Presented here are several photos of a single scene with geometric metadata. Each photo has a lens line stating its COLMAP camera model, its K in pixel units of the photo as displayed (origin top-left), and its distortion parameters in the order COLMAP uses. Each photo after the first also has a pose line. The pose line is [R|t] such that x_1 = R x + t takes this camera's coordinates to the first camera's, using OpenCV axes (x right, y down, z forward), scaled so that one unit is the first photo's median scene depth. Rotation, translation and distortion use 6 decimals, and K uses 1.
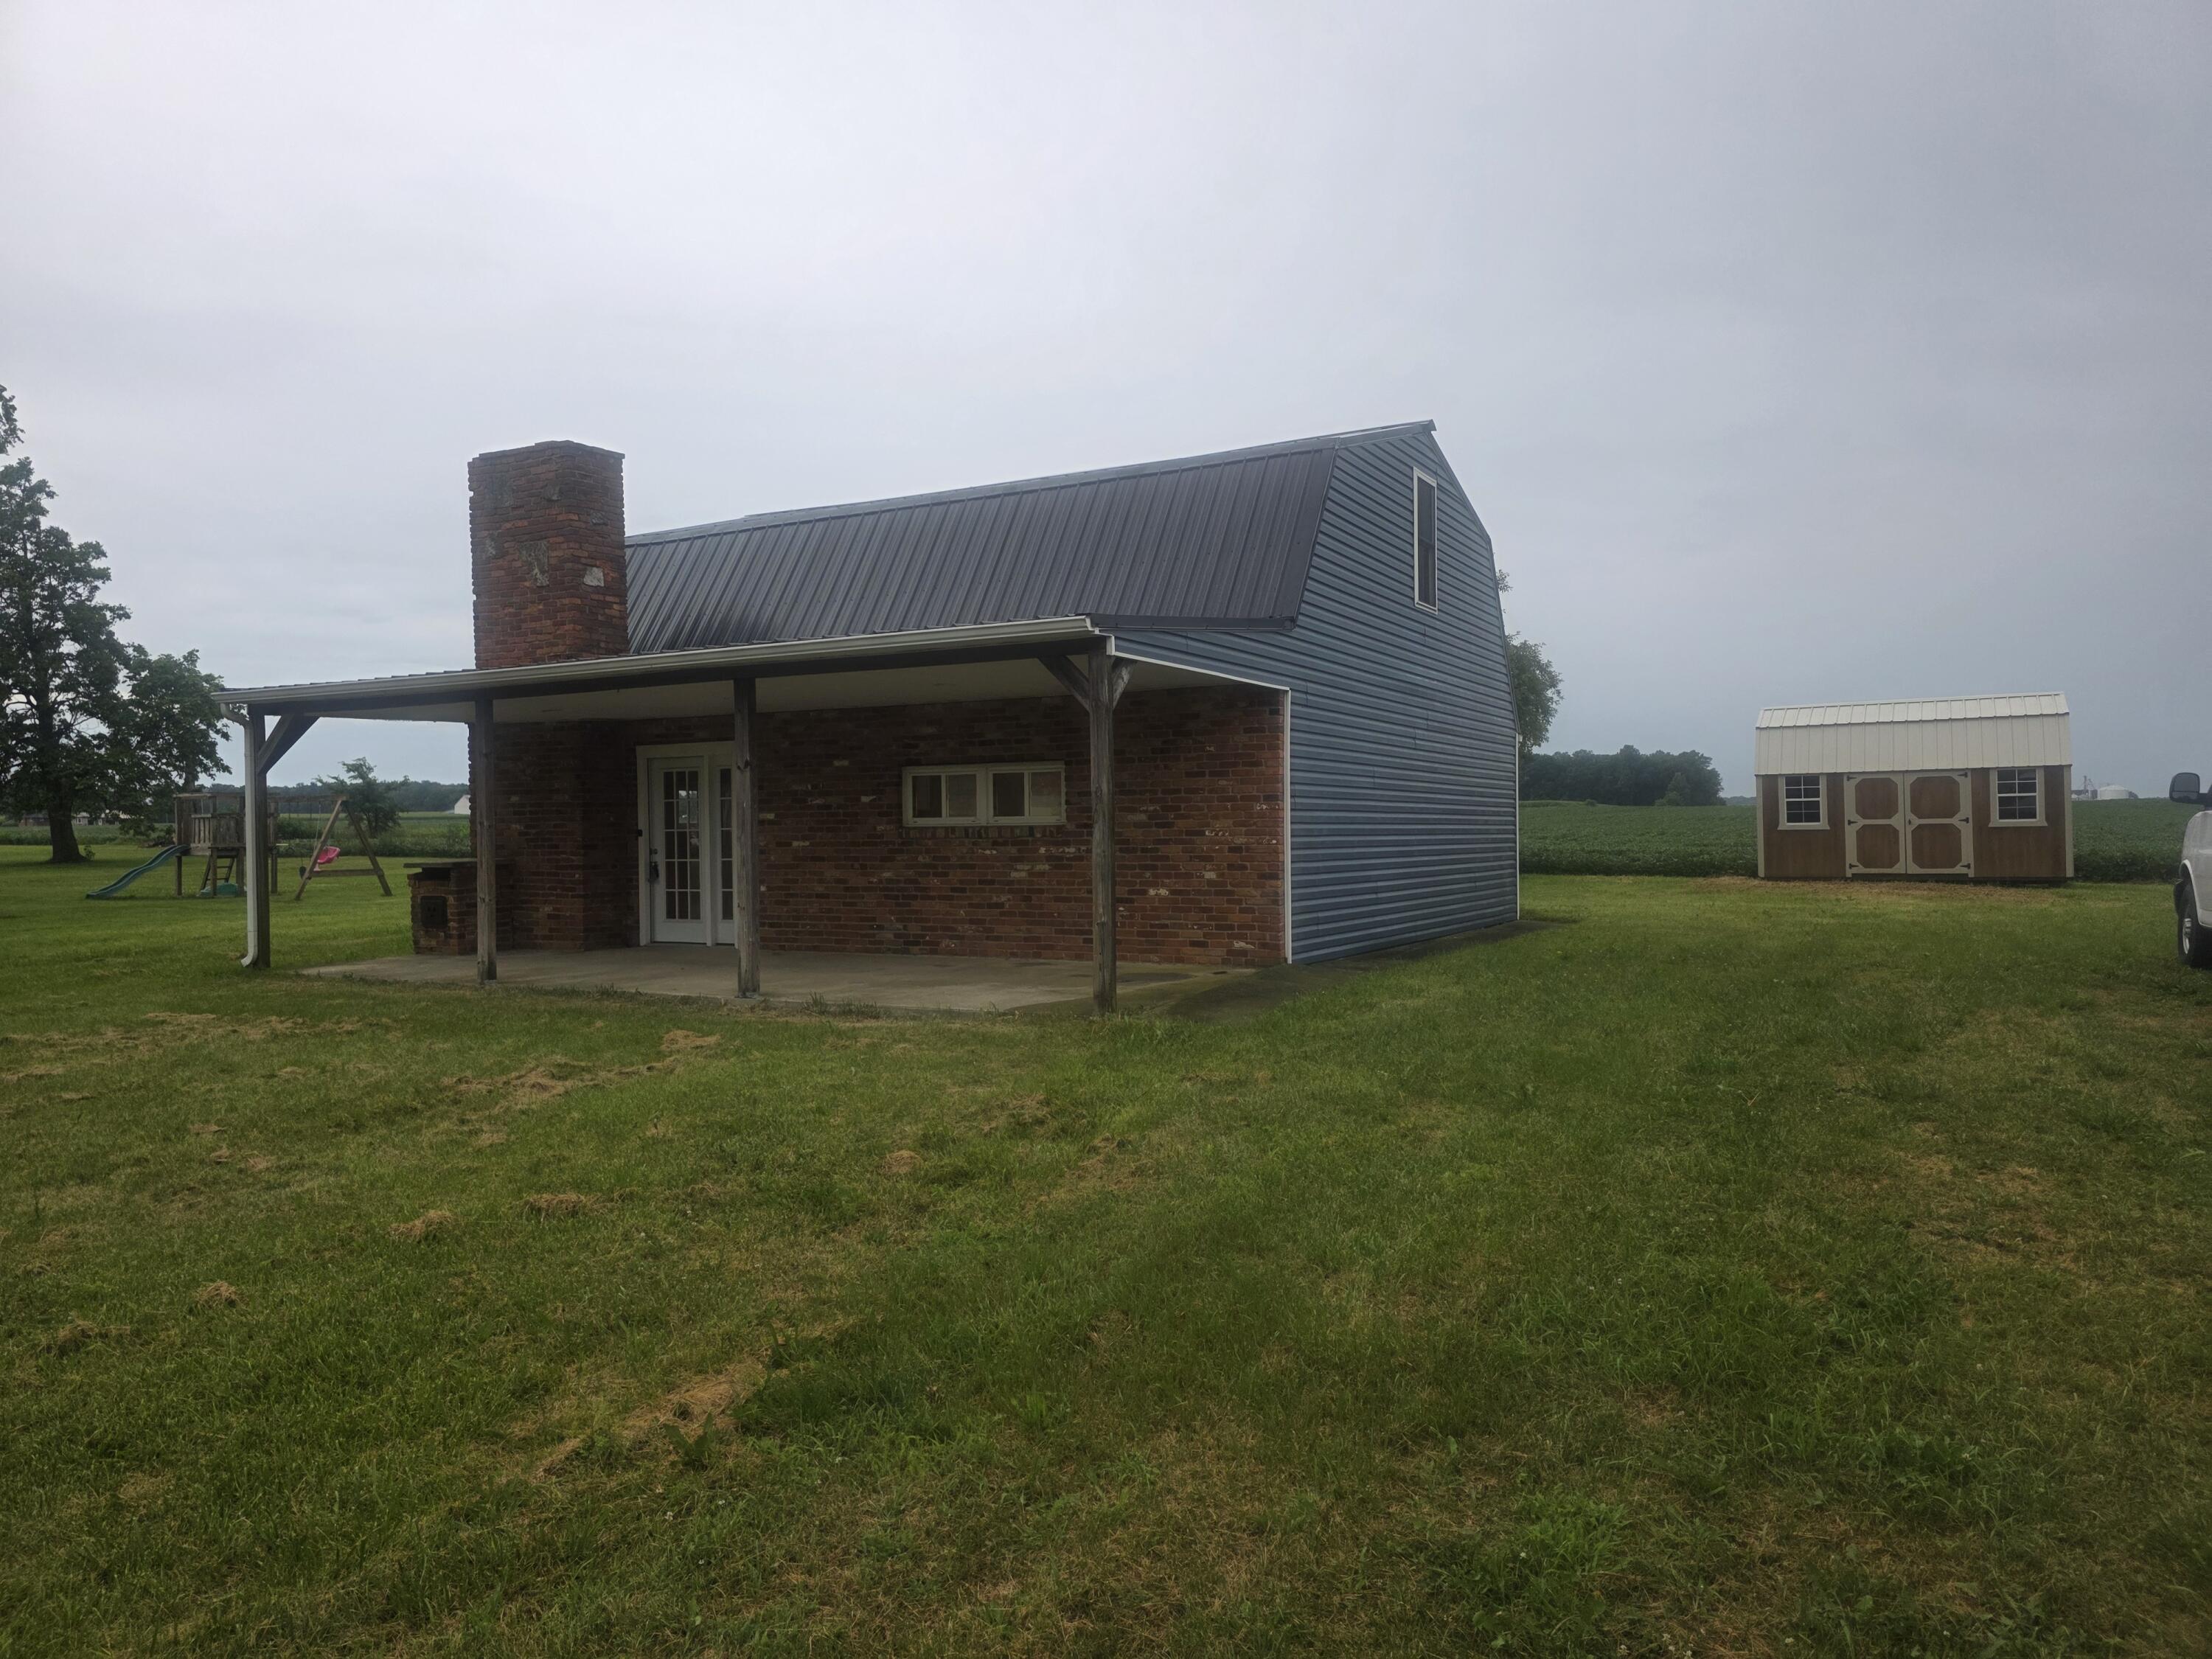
lens RADIAL K [[1504.7, 0, 1111.2], [0, 1504.7, 815.9], [0, 0, 1]] dist [0.046569, -0.025603]
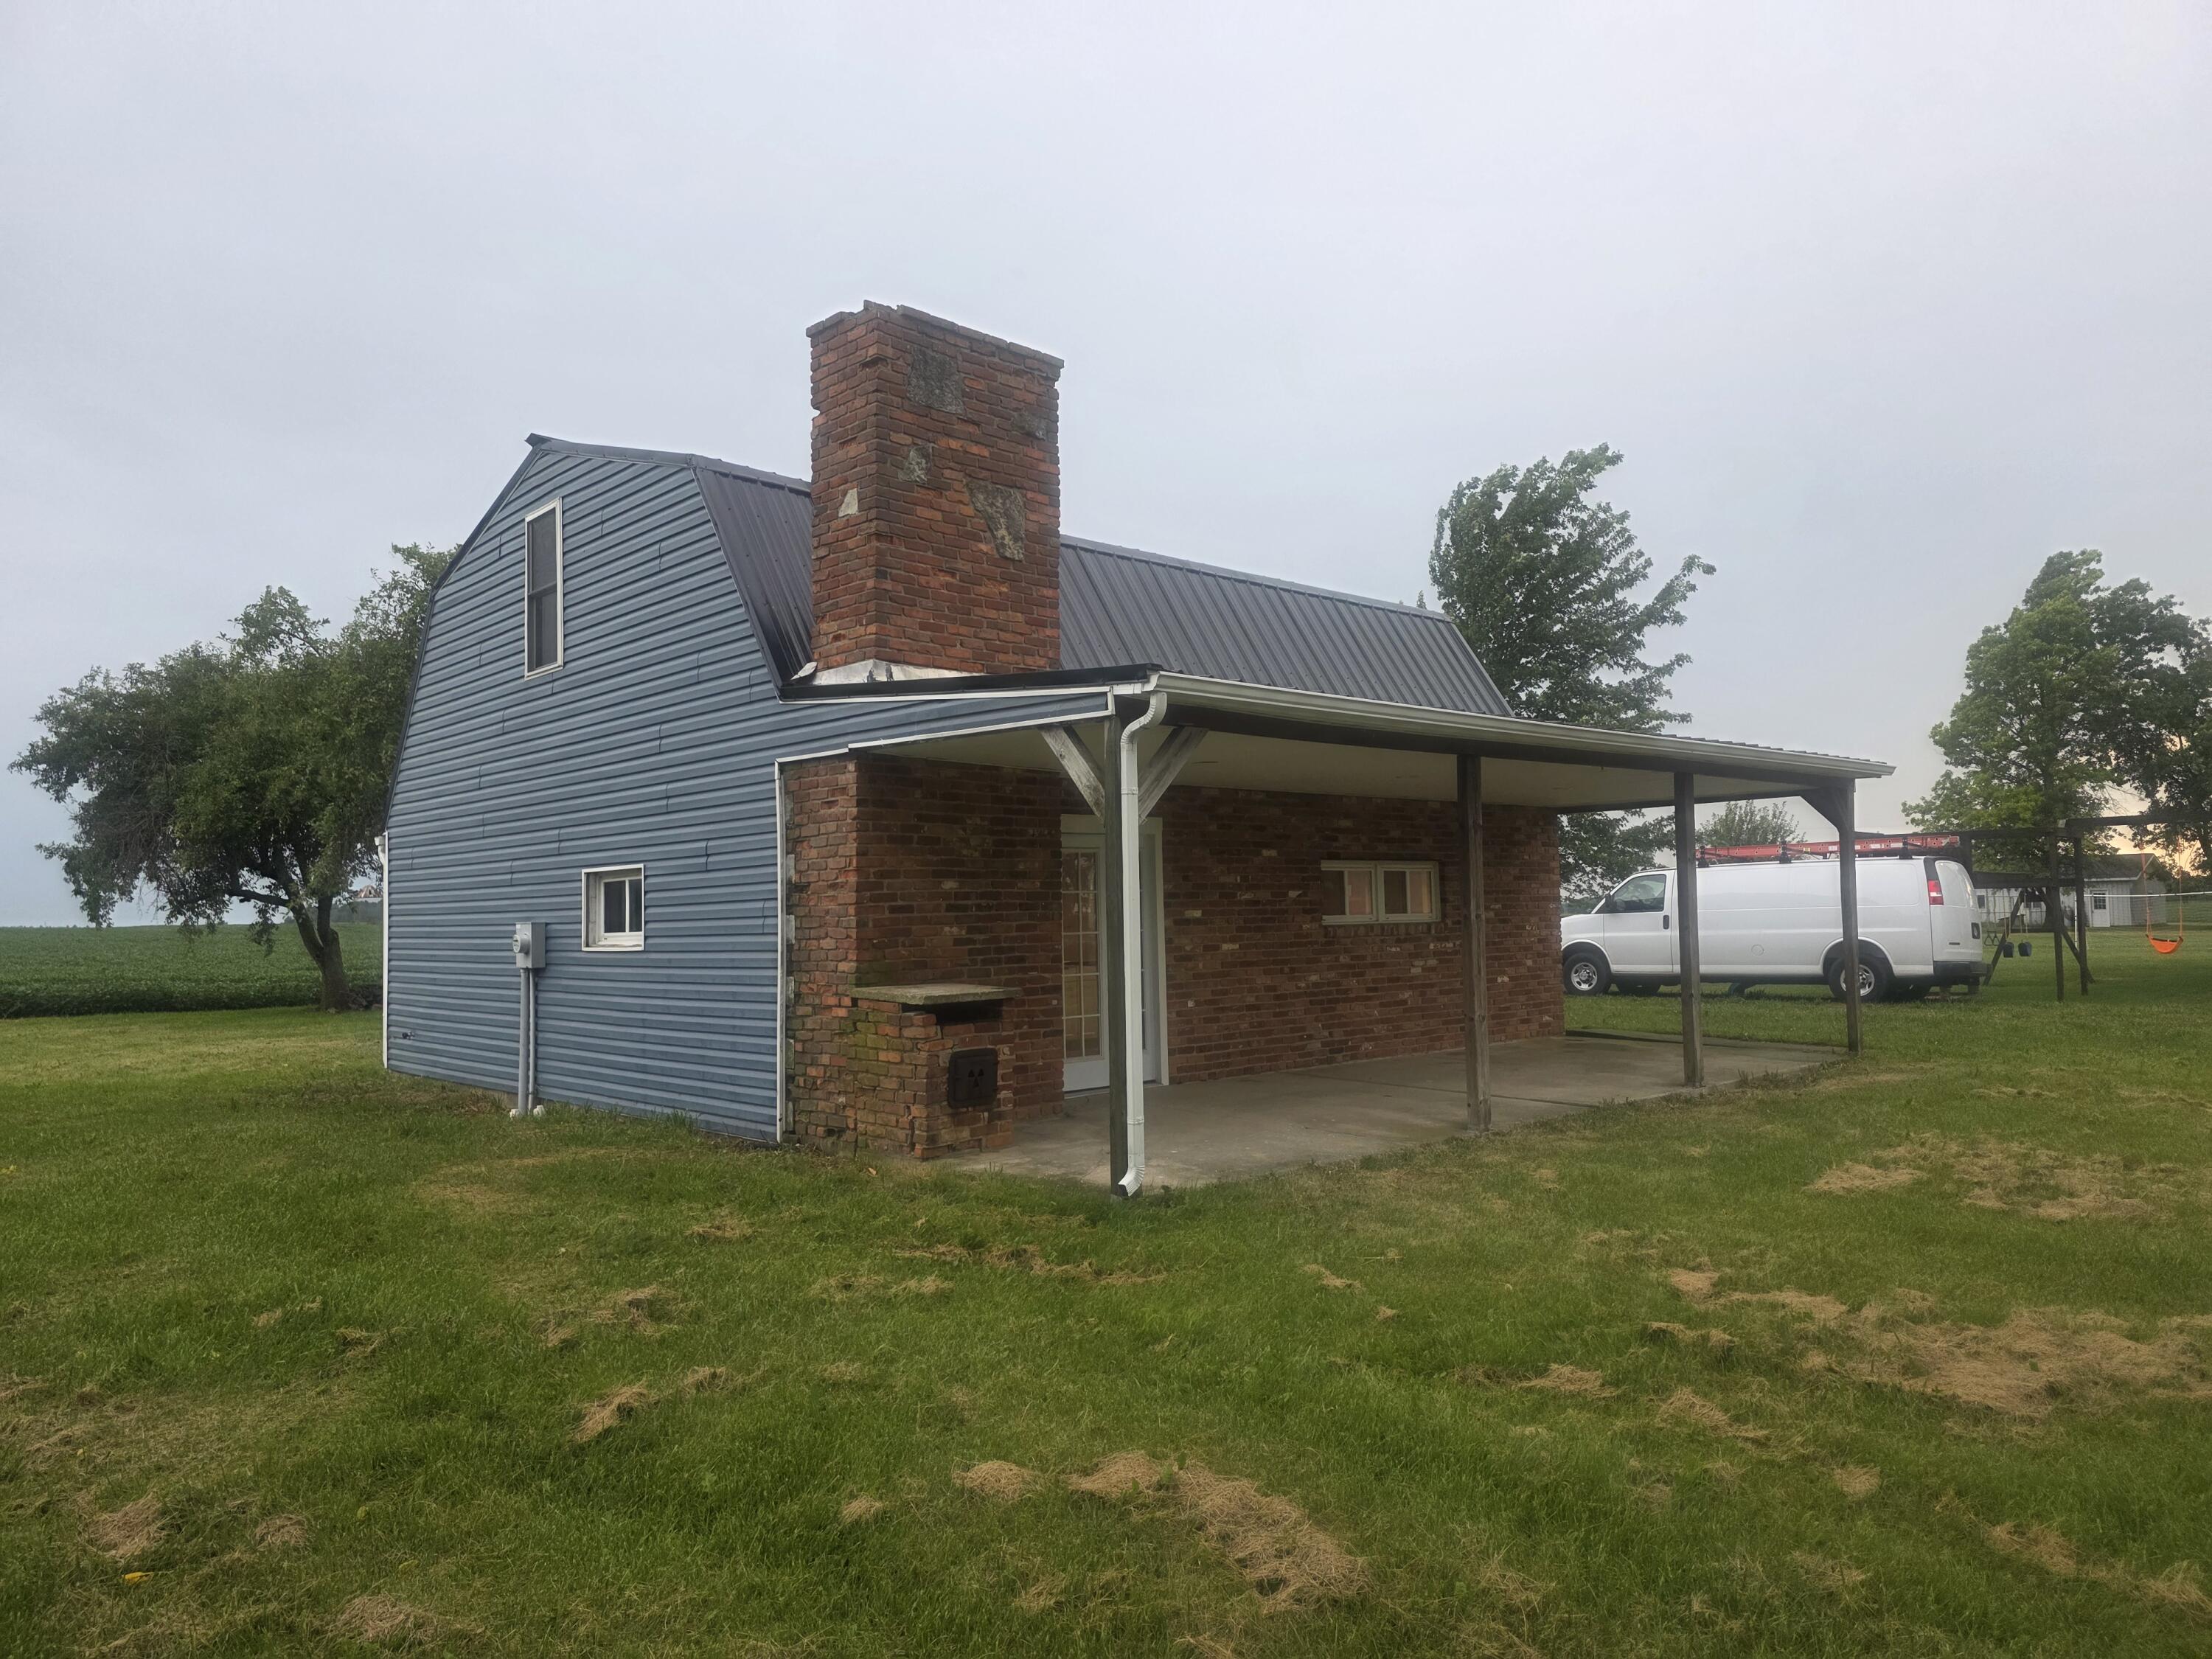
lens RADIAL K [[1504.7, 0, 1094.1], [0, 1504.7, 833.1], [0, 0, 1]] dist [0.046569, -0.025603]
pose [[0.323486, 0.056053, 0.944571, -1.094732], [0.009978, 0.997986, -0.062640, 0.007639], [-0.946180, 0.029688, 0.322276, 0.860260]]
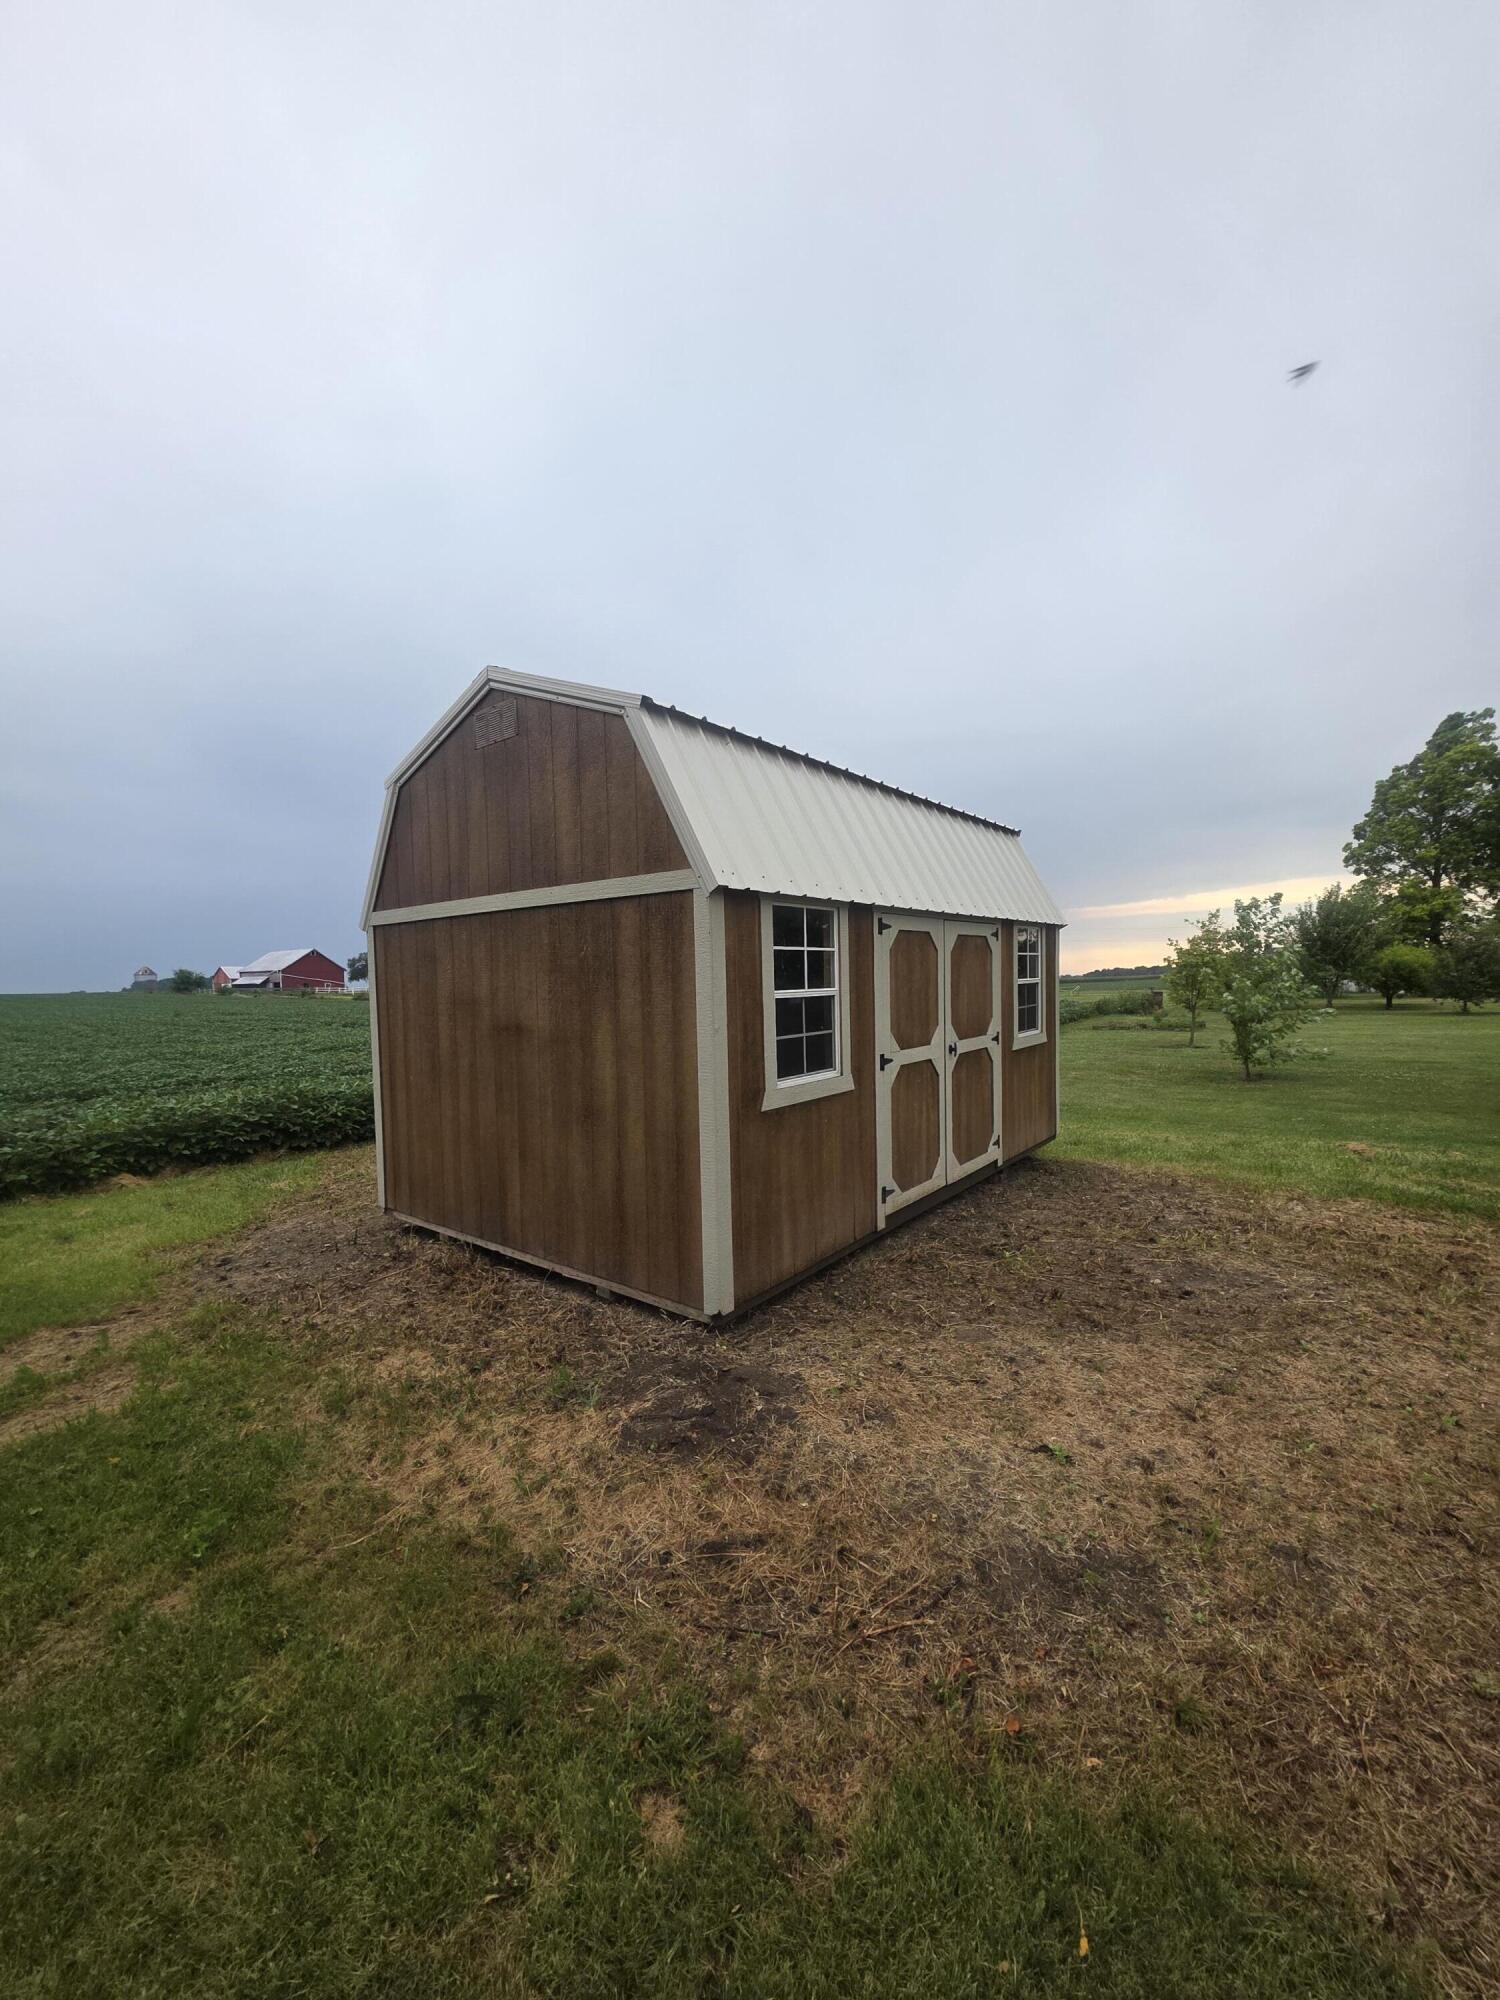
lens RADIAL K [[797.5, 0, 747.2], [0, 797.5, 1005.7], [0, 0, 1]] dist [0.003704, 0.000630]
pose [[0.165618, -0.025810, 0.985852, 0.583083], [0.006054, 0.999665, 0.025154, -0.022988], [-0.986171, 0.001803, 0.165719, 1.862831]]
